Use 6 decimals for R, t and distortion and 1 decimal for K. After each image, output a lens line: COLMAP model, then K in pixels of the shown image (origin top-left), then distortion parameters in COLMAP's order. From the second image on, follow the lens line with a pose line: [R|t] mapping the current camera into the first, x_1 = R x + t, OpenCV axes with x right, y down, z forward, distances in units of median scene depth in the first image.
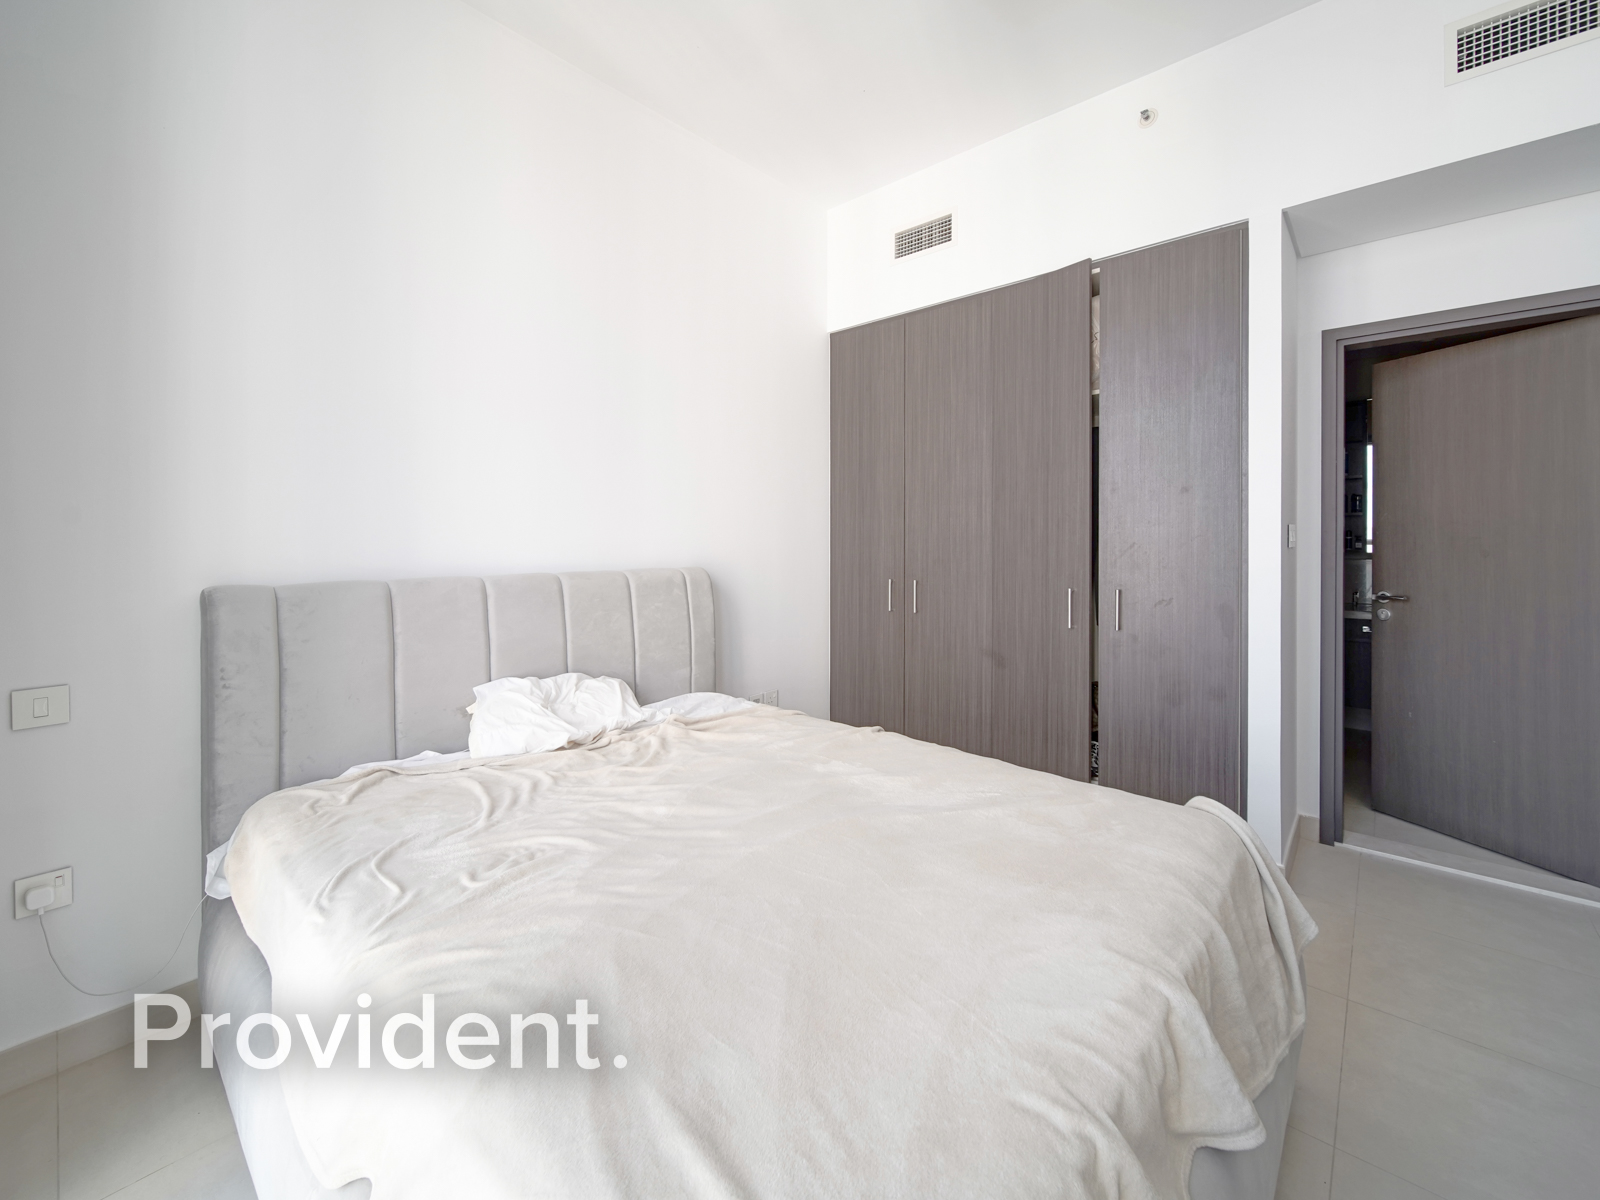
lens RADIAL K [[663.8, 0, 800.8], [0, 663.8, 533.1], [0, 0, 1]] dist [0.003326, -0.000088]
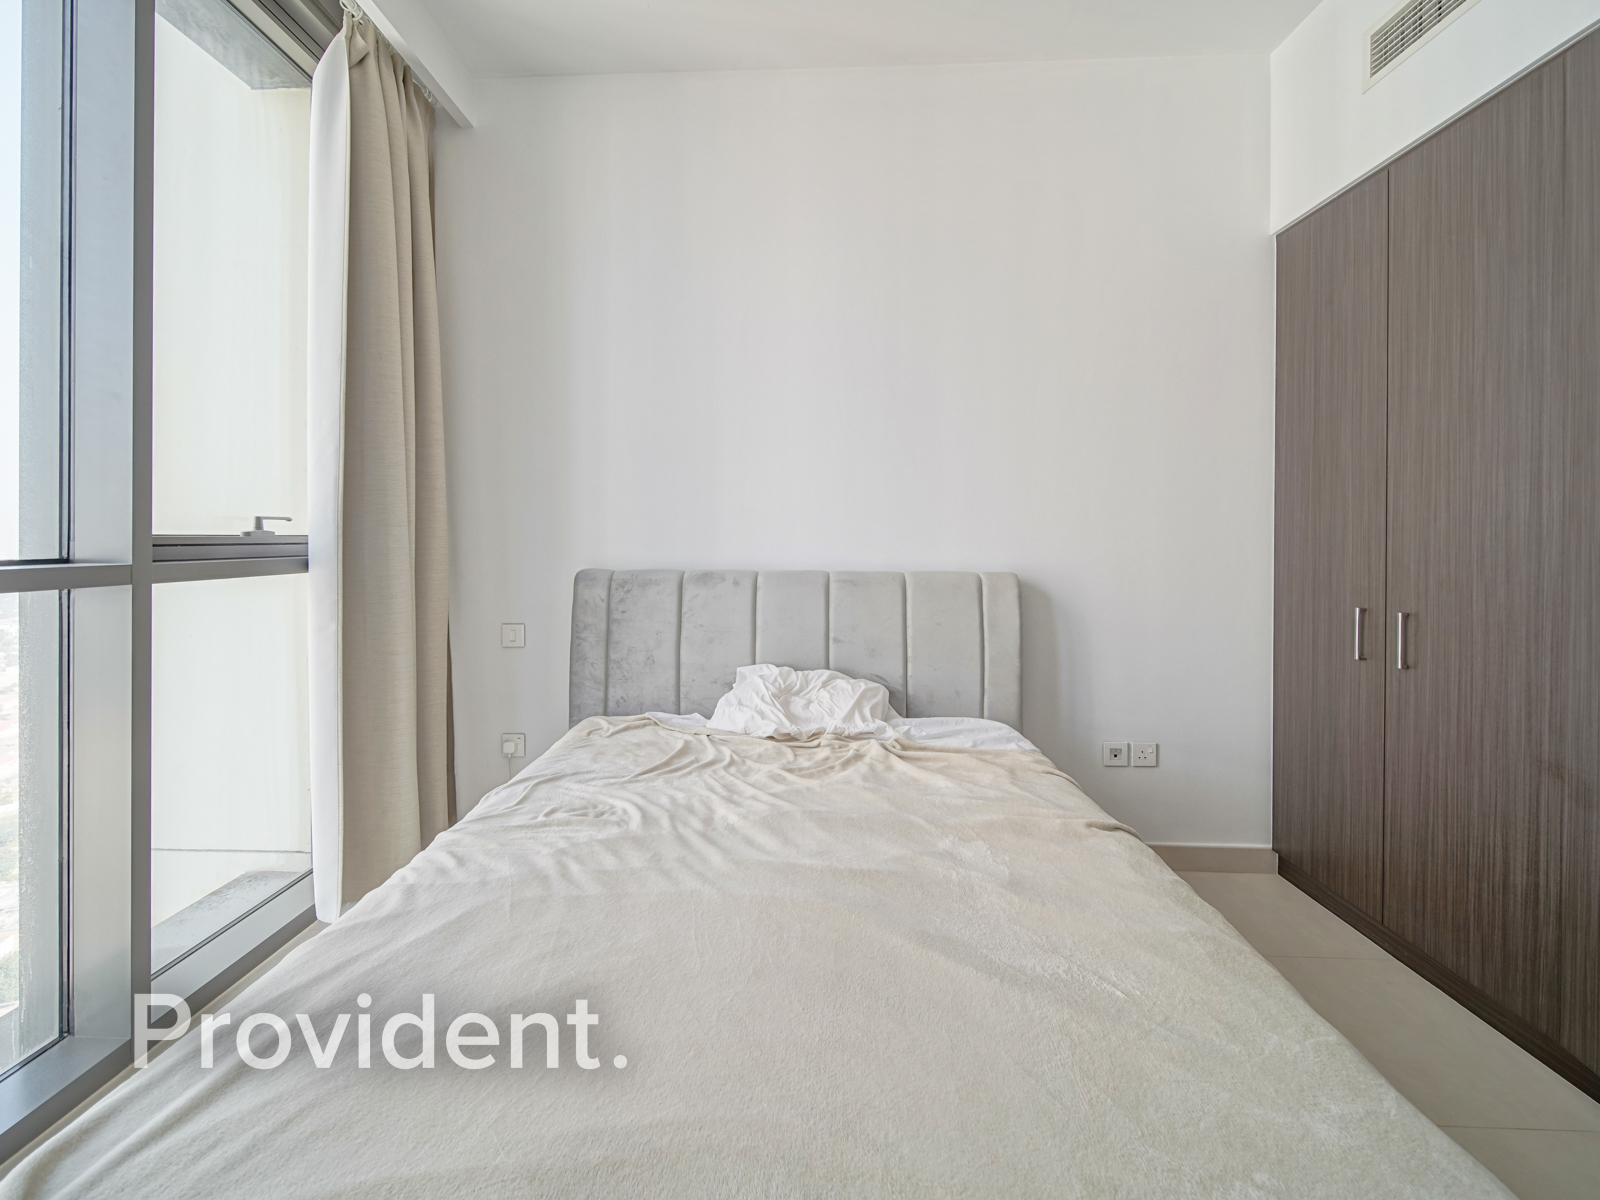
lens RADIAL K [[664.1, 0, 774.1], [0, 664.1, 529.2], [0, 0, 1]] dist [-0.001517, -0.000167]
pose [[0.629967, -0.003153, -0.776616, 0.347085], [0.001986, 0.999995, -0.002449, -0.002377], [0.776619, 0.000001, 0.629970, 0.260781]]
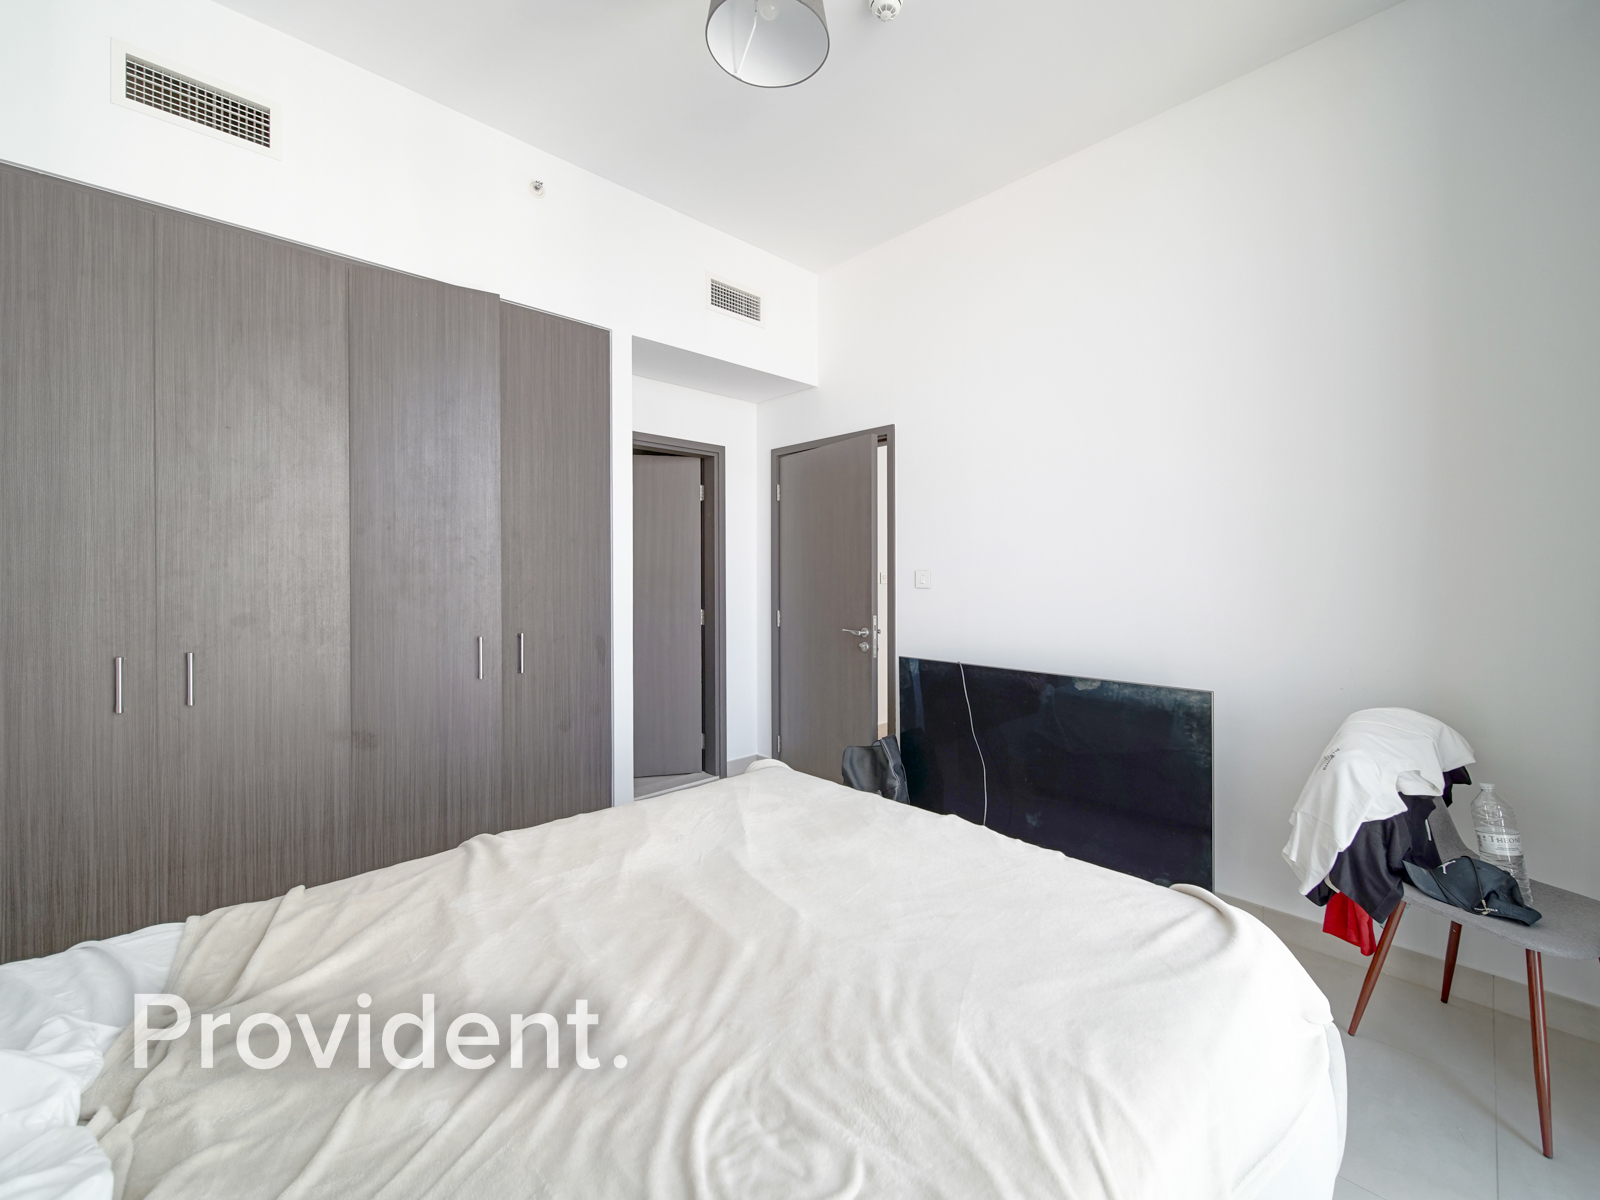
lens RADIAL K [[656.0, 0, 834.9], [0, 656.0, 574.2], [0, 0, 1]] dist [-0.000415, -0.000517]
pose [[0.055457, 0.005937, 0.998443, -0.503320], [-0.005659, 0.999968, -0.005631, -0.002323], [-0.998445, -0.005338, 0.055489, 0.463783]]
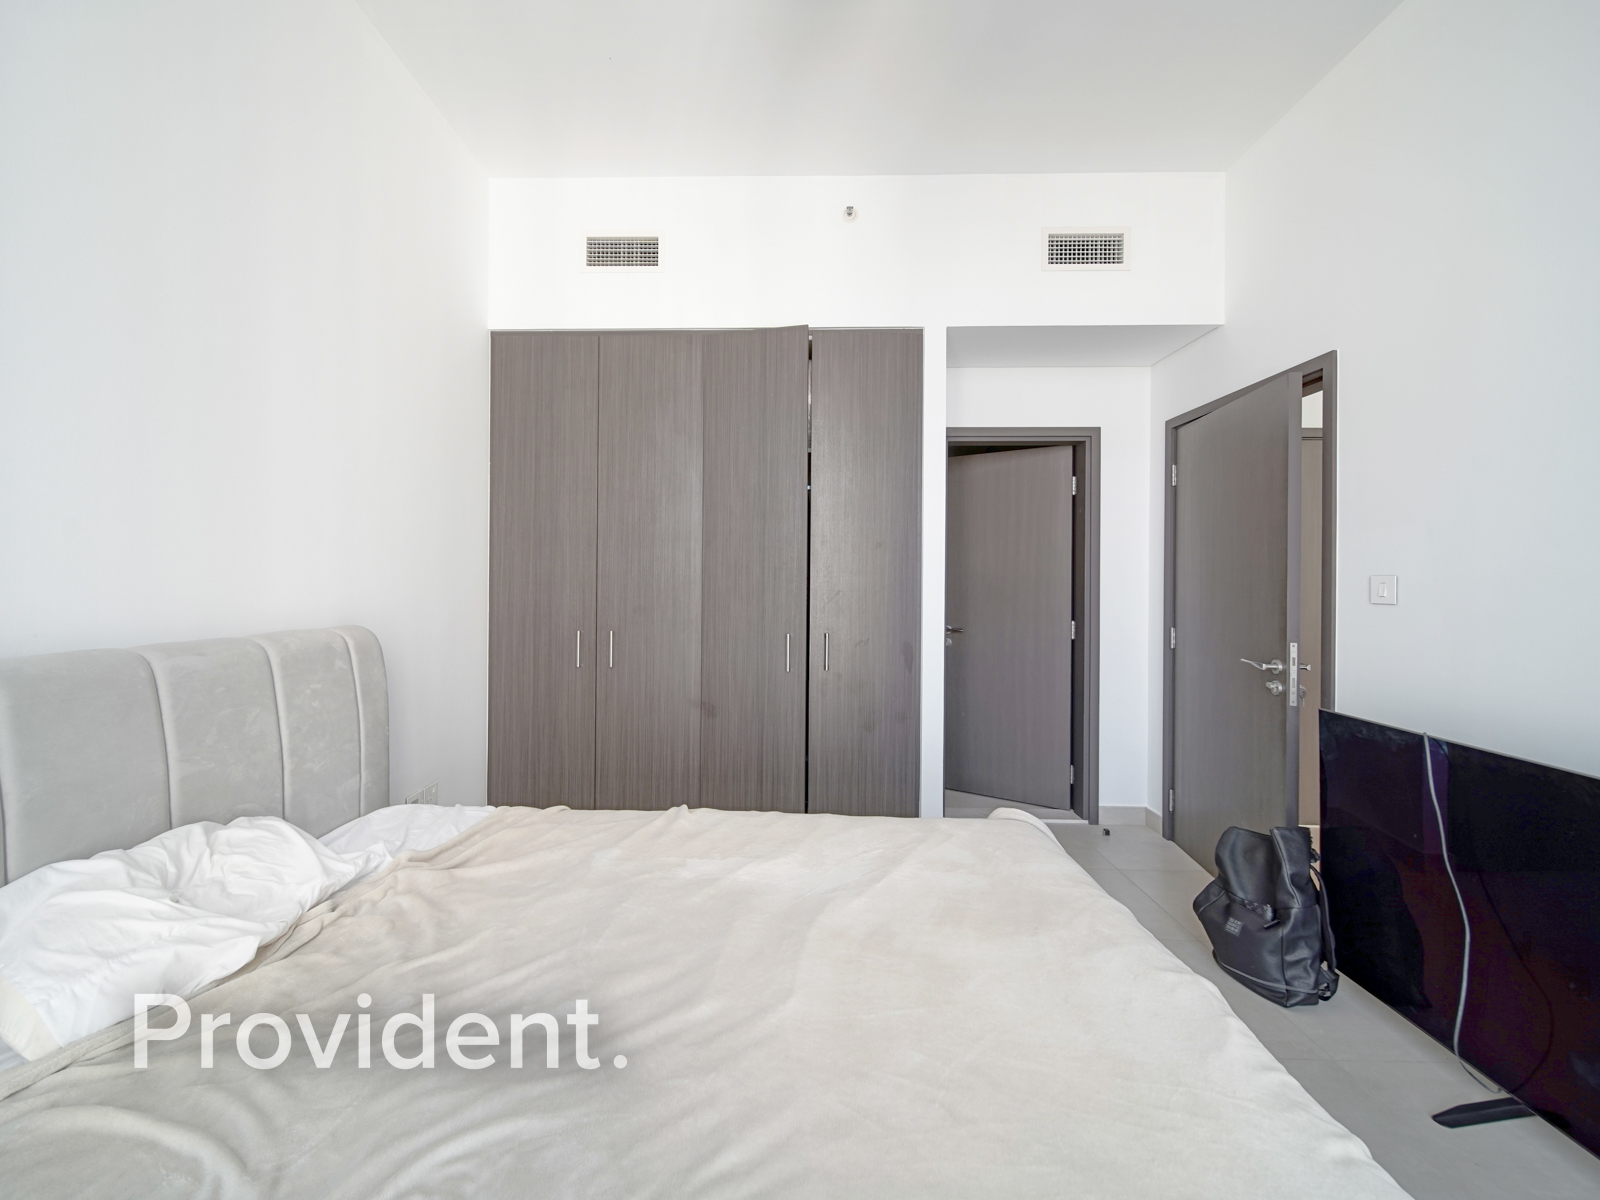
lens RADIAL K [[651.5, 0, 775.3], [0, 651.5, 577.4], [0, 0, 1]] dist [0.001366, -0.000314]
pose [[0.767235, 0.011844, 0.641257, -0.280222], [-0.014175, 0.999898, -0.001509, -0.003979], [-0.641210, -0.007932, 0.767325, 0.229024]]
